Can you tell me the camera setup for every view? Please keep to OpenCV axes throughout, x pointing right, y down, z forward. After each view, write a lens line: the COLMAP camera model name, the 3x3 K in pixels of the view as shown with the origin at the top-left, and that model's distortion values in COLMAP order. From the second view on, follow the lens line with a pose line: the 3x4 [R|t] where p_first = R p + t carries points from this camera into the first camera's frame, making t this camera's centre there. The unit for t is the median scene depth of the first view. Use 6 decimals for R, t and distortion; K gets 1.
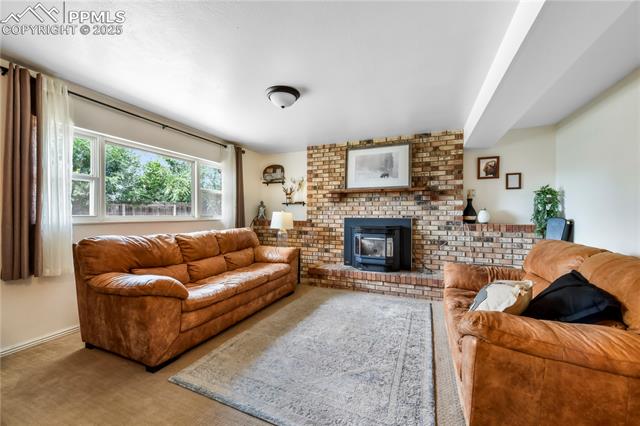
lens RADIAL K [[260.2, 0, 316.5], [0, 260.2, 217.9], [0, 0, 1]] dist [0.000765, -0.000333]
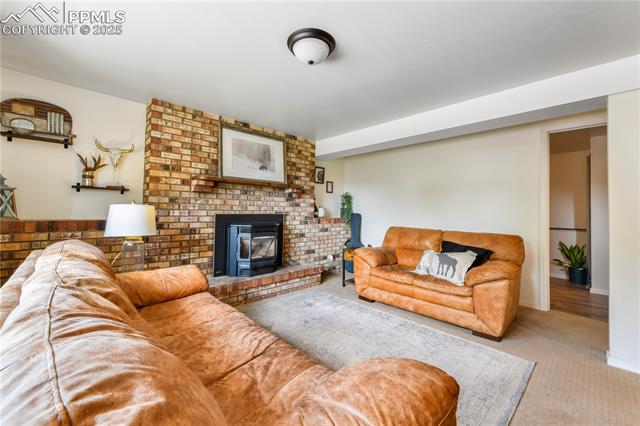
lens RADIAL K [[260.2, 0, 319.6], [0, 260.2, 207.1], [0, 0, 1]] dist [0.000765, -0.000333]
pose [[0.380742, 0.014035, 0.924575, -0.495682], [-0.003448, 0.999899, -0.013759, -0.012084], [-0.924675, 0.002051, 0.380752, 0.450274]]
